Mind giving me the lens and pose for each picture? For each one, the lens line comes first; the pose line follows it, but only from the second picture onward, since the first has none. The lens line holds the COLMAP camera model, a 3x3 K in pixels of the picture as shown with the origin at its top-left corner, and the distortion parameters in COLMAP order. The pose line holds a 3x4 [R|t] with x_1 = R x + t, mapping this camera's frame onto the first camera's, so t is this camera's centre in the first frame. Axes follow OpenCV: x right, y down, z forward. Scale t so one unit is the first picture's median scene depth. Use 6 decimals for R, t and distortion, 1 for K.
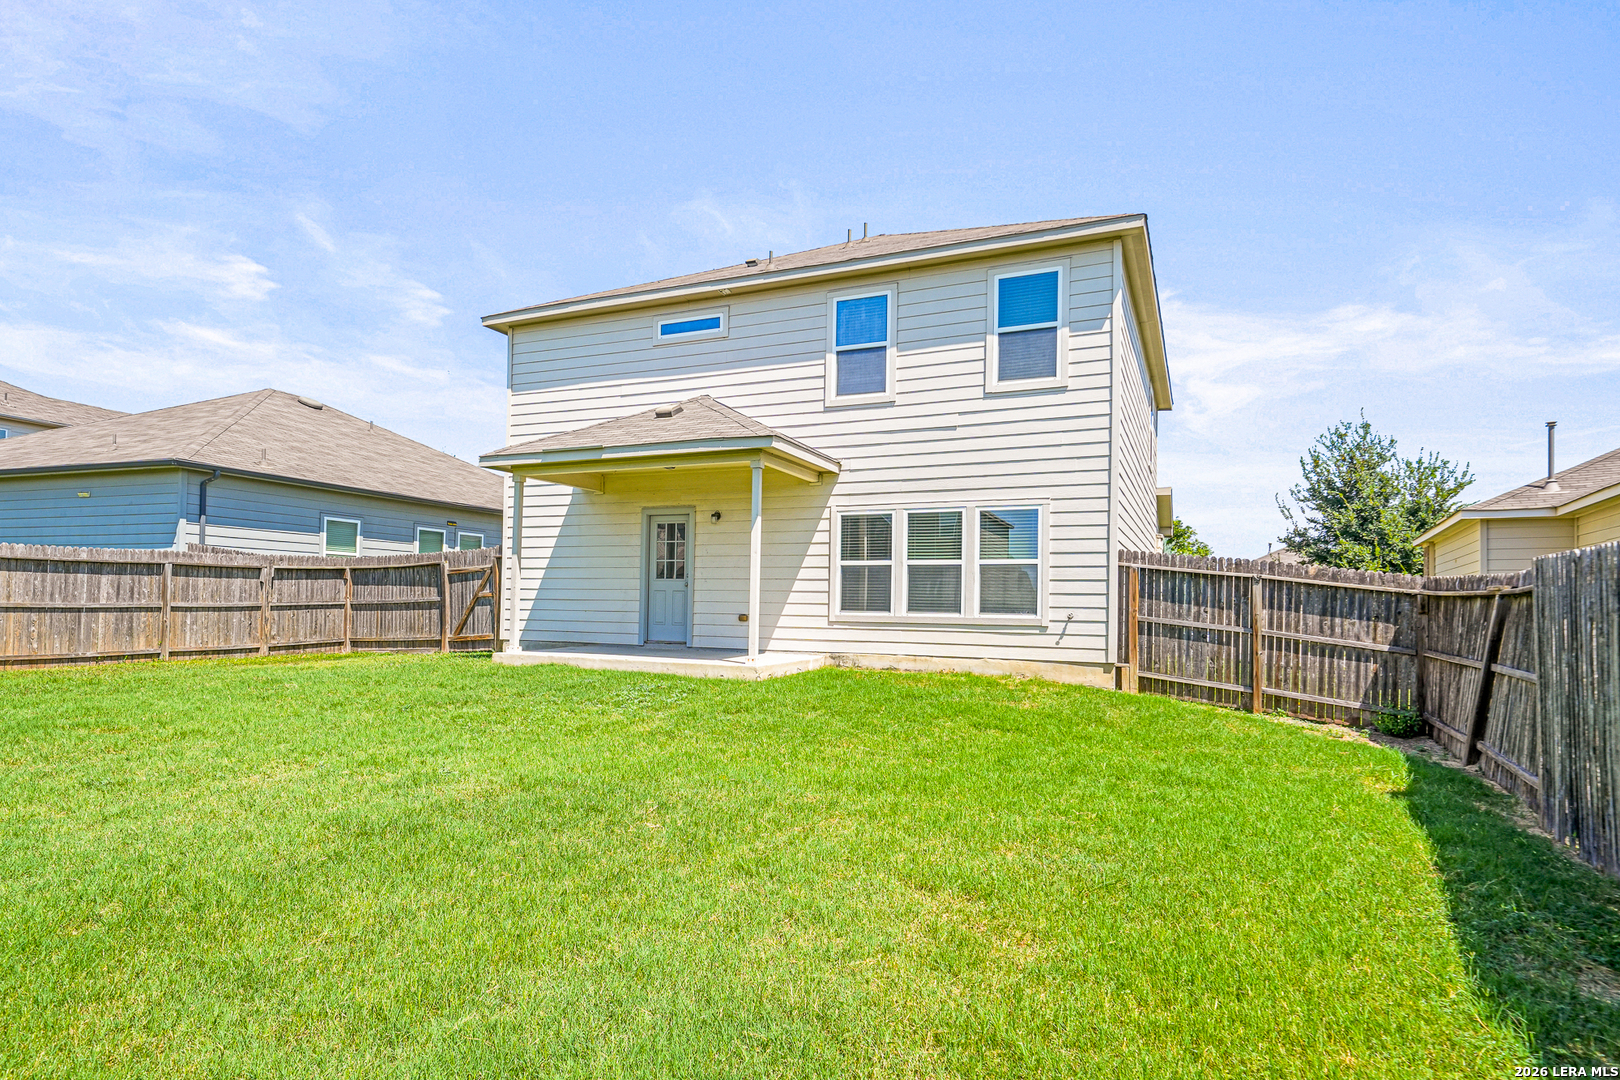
lens RADIAL K [[891.6, 0, 810.0], [0, 891.6, 540.0], [0, 0, 1]] dist [0.019156, -0.000255]
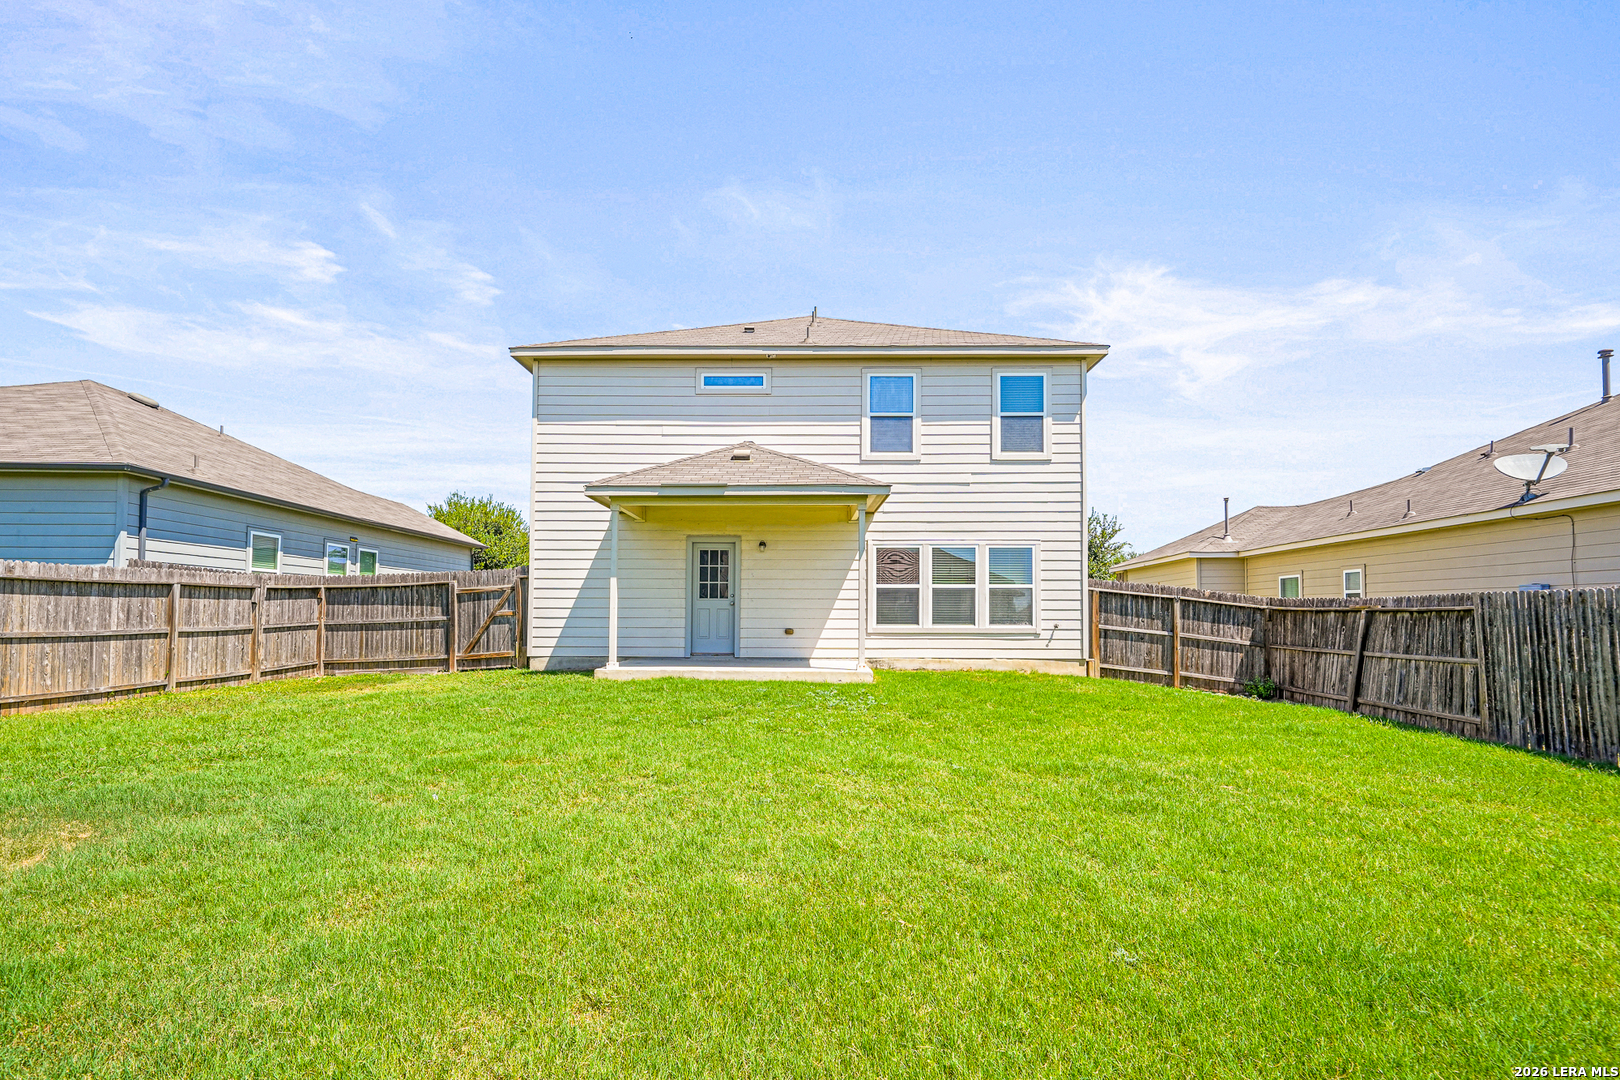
lens RADIAL K [[759.1, 0, 810.3], [0, 759.1, 548.1], [0, 0, 1]] dist [0.012365, 0.000373]
pose [[0.918431, 0.022515, 0.394939, -0.468980], [-0.017936, 0.999722, -0.015283, -0.009319], [-0.395173, 0.006952, 0.918580, 0.058848]]
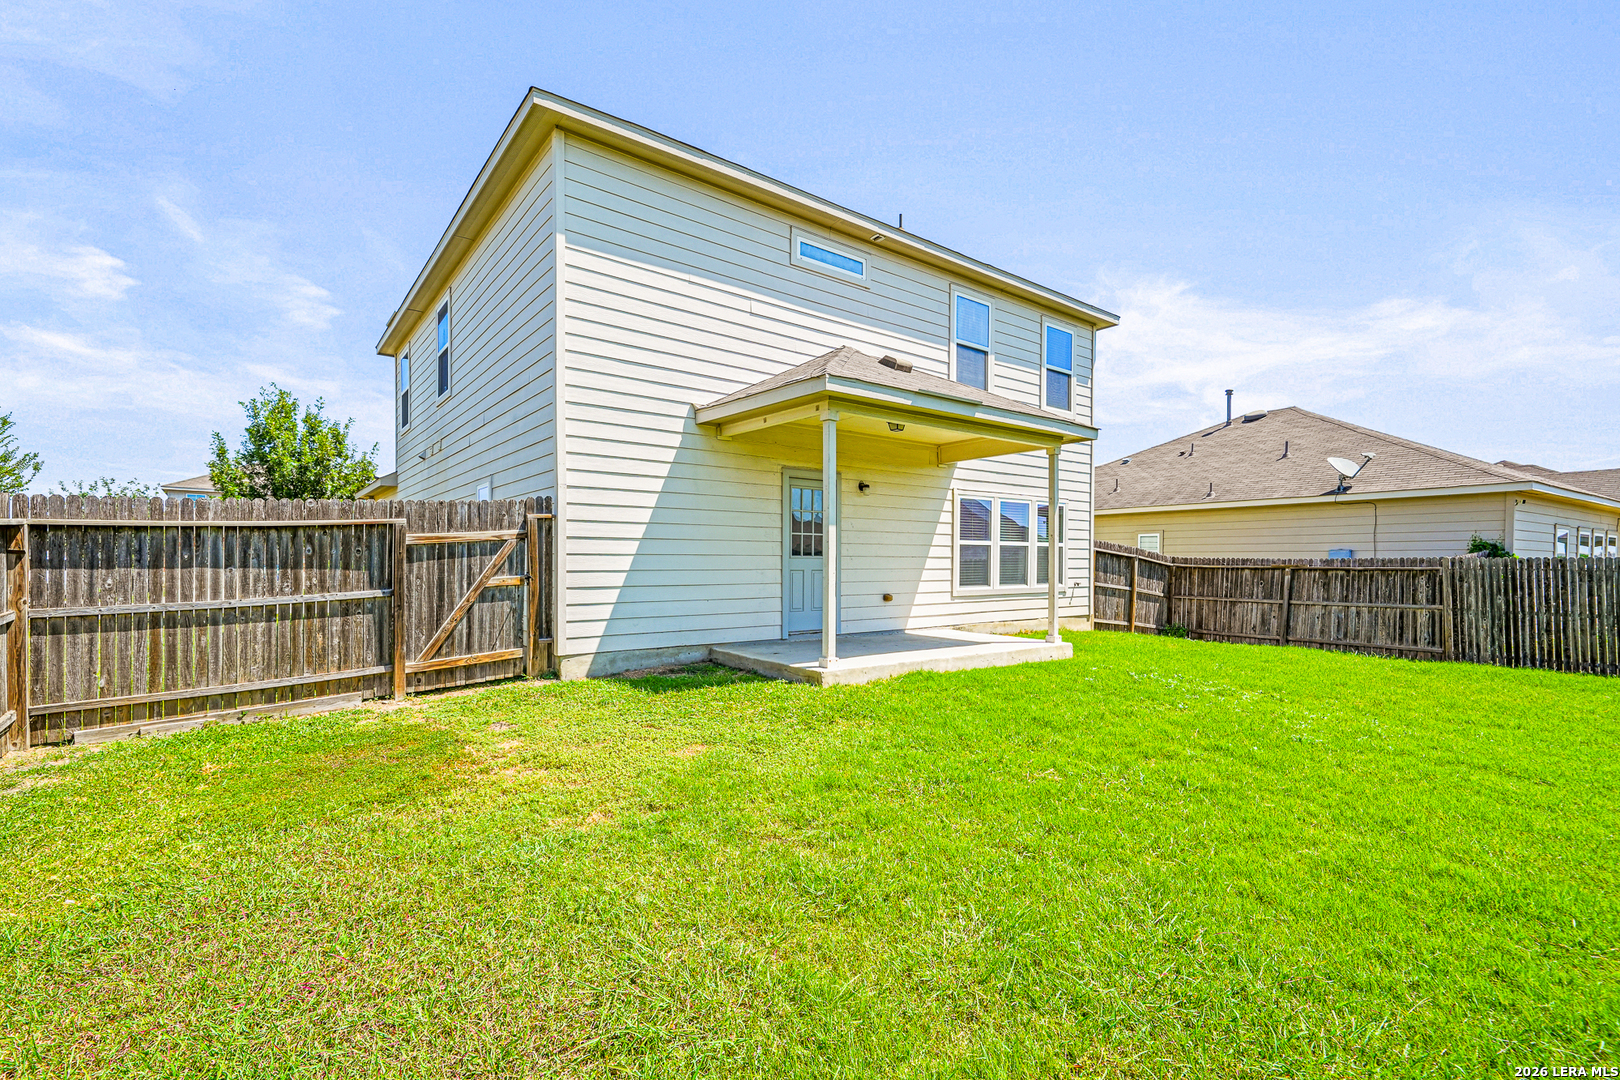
lens RADIAL K [[713.3, 0, 804.6], [0, 713.3, 543.8], [0, 0, 1]] dist [0.007313, 0.001243]
pose [[0.476678, 0.007563, 0.879045, -0.812369], [-0.057951, 0.998058, 0.022837, 0.018605], [-0.877166, -0.061827, 0.476191, 0.747899]]
